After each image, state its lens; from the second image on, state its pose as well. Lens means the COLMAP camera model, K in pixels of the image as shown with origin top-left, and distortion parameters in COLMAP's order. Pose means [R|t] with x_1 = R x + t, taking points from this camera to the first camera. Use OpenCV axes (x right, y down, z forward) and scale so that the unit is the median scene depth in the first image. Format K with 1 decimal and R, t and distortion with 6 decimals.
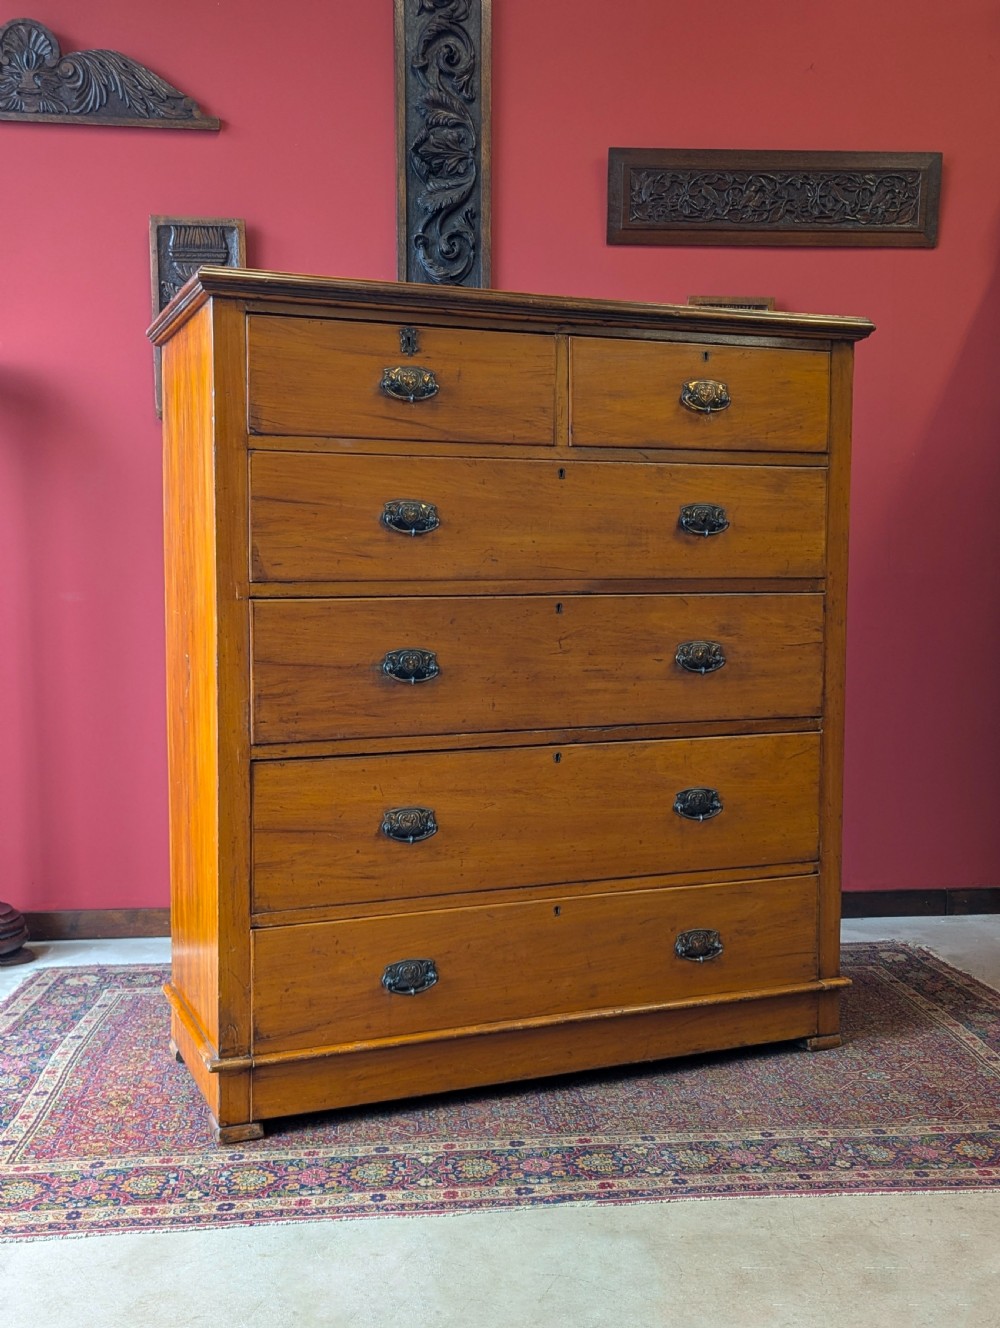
lens RADIAL K [[1436.1, 0, 504.2], [0, 1436.1, 674.4], [0, 0, 1]] dist [0.022929, 0.038451]
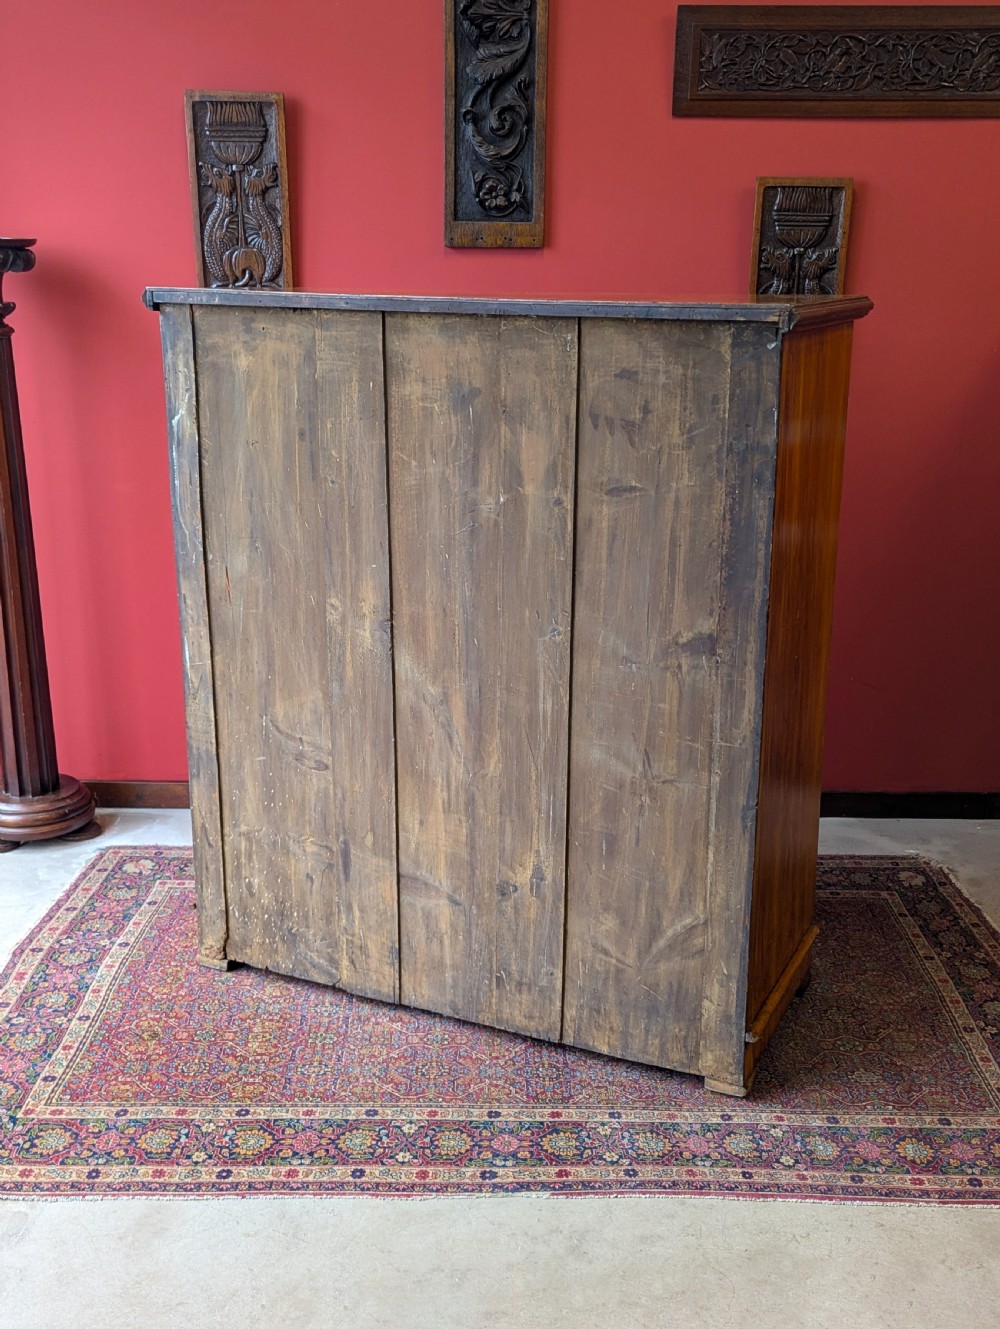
lens RADIAL K [[1469.9, 0, 503.2], [0, 1469.9, 696.3], [0, 0, 1]] dist [0.007334, 0.084372]
pose [[0.994877, 0.043032, -0.091477, 0.103675], [-0.020734, 0.972498, 0.231987, -0.242829], [0.098944, -0.228902, 0.968408, -0.014853]]
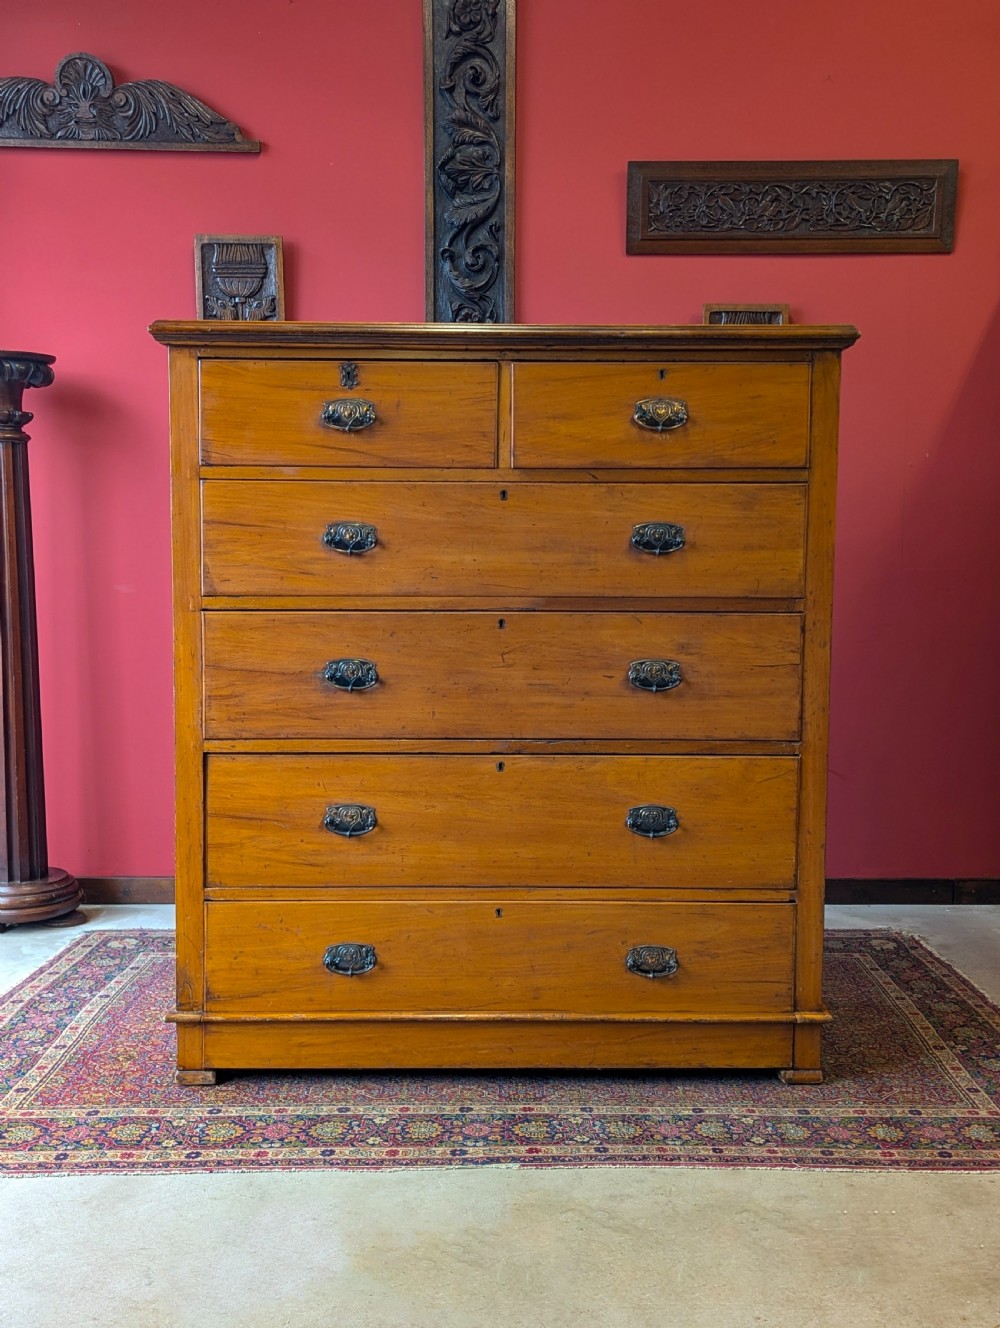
lens RADIAL K [[1446.0, 0, 512.1], [0, 1446.0, 667.9], [0, 0, 1]] dist [0.033483, 0.025149]
pose [[0.995863, 0.014238, -0.089742, 0.137325], [-0.011925, 0.999584, 0.026263, -0.041355], [0.090078, -0.025084, 0.995619, -0.093521]]
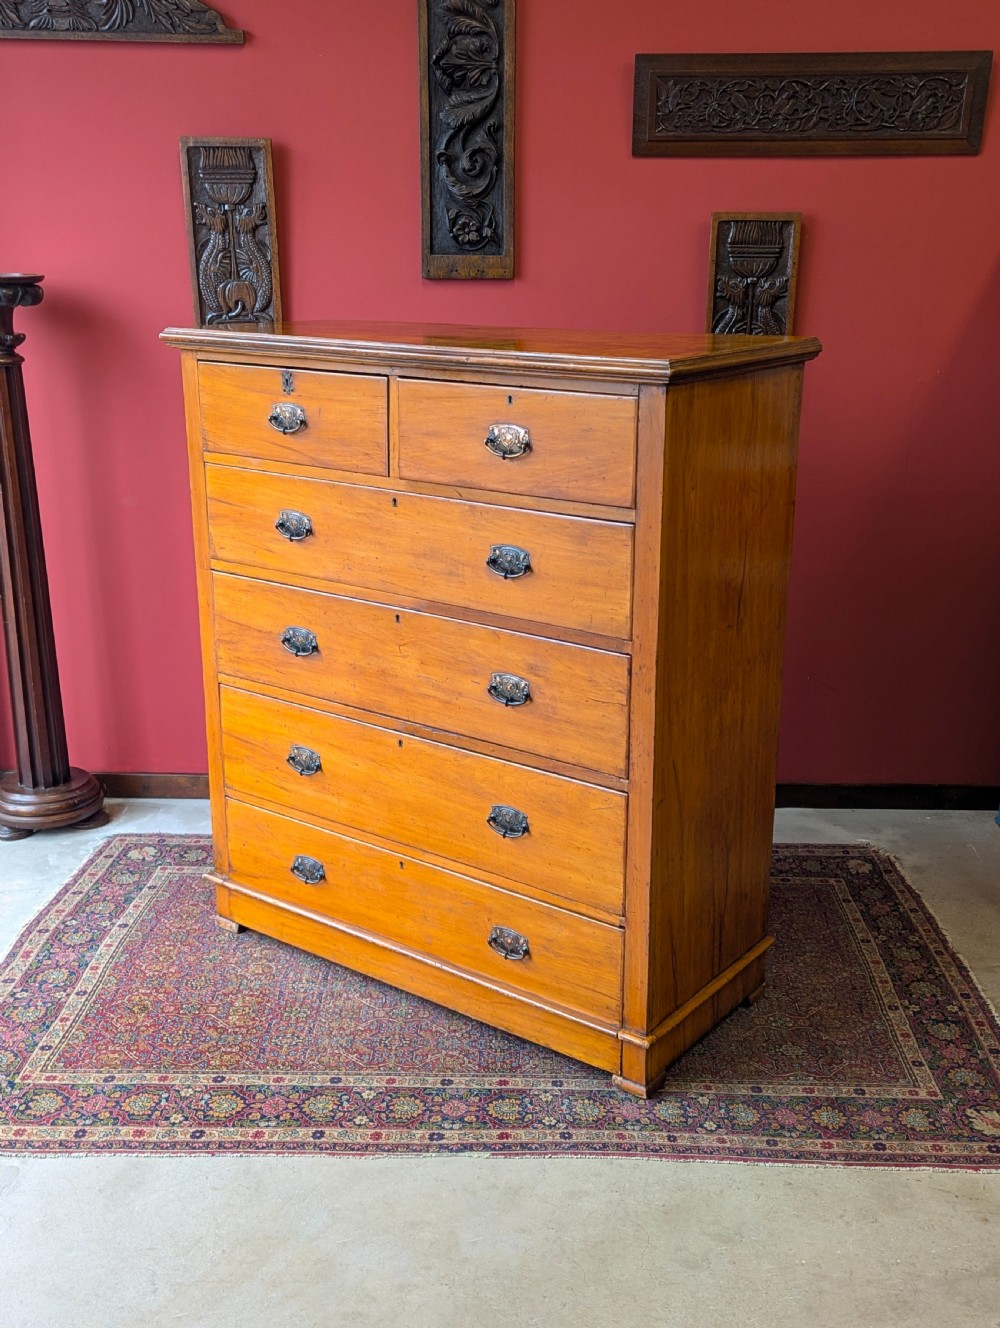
lens RADIAL K [[1427.7, 0, 503.9], [0, 1427.7, 690.1], [0, 0, 1]] dist [0.032532, 0.021174]
pose [[0.992212, 0.043003, -0.116904, 0.180458], [-0.014079, 0.971219, 0.237773, -0.276115], [0.123764, -0.234276, 0.964260, -0.073478]]
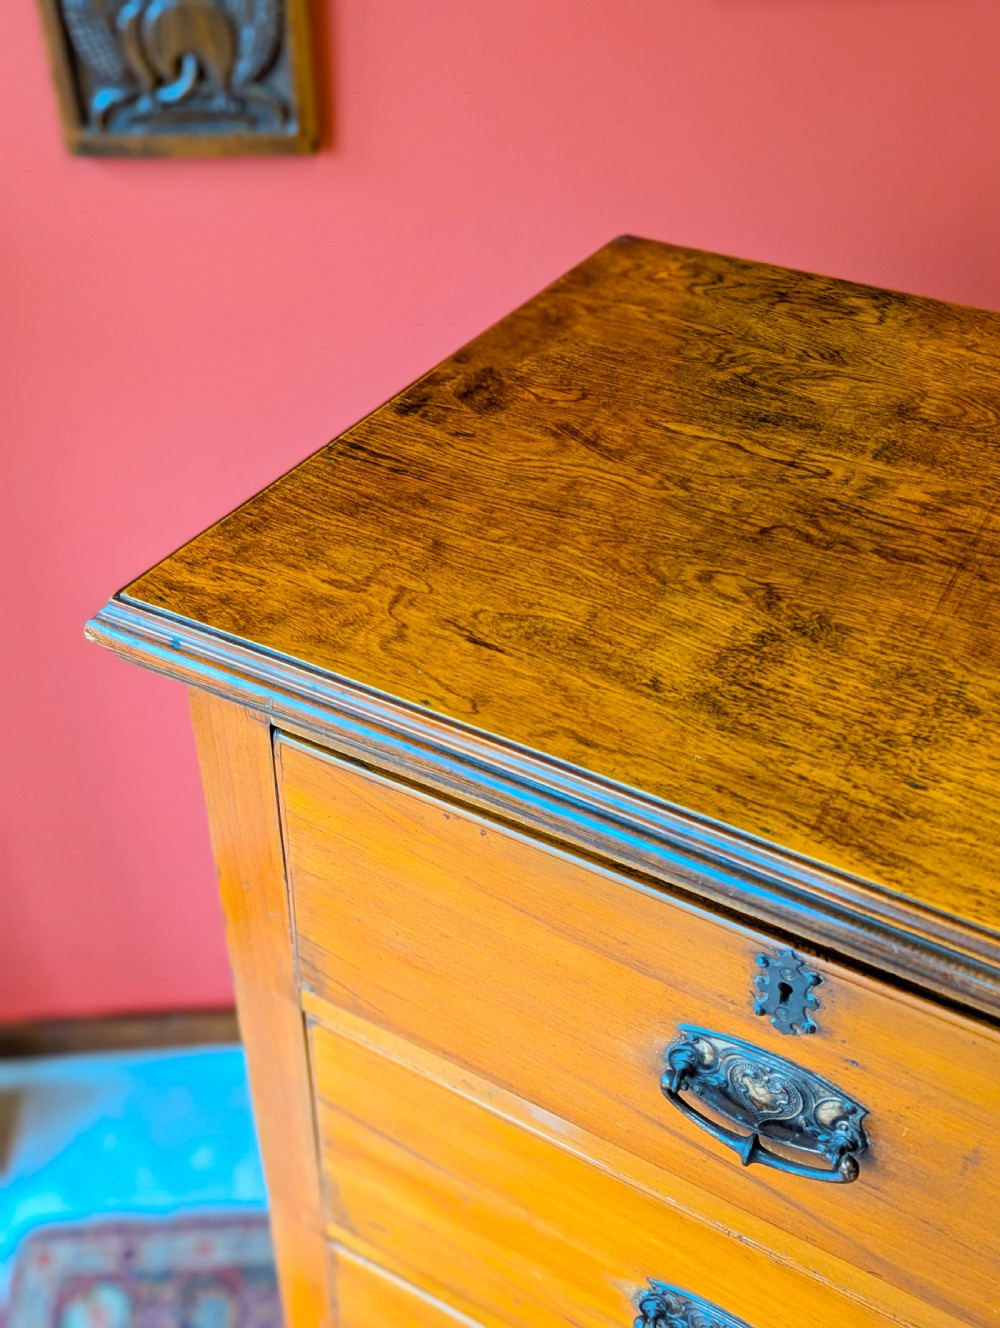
lens RADIAL K [[1439.9, 0, 477.4], [0, 1439.9, 689.0], [0, 0, 1]] dist [0.044661, 0.003885]
pose [[0.999959, 0.008961, -0.001037, -0.207300], [-0.006822, 0.826397, 0.563047, -0.426998], [0.005903, -0.563017, 0.826424, 0.946589]]
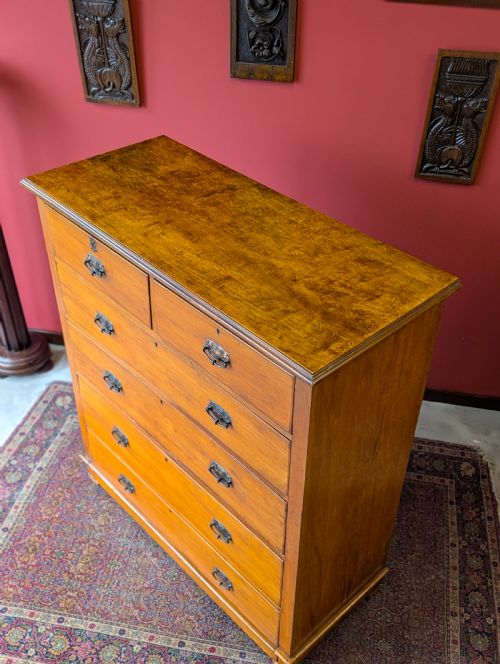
lens RADIAL K [[709.4, 0, 251.6], [0, 709.4, 346.0], [0, 0, 1]] dist [0.032704, 0.018263]
pose [[0.957647, 0.195228, -0.211655, 0.245275], [-0.039481, 0.817141, 0.575084, -0.649623], [0.285225, -0.542371, 0.790241, 0.422075]]
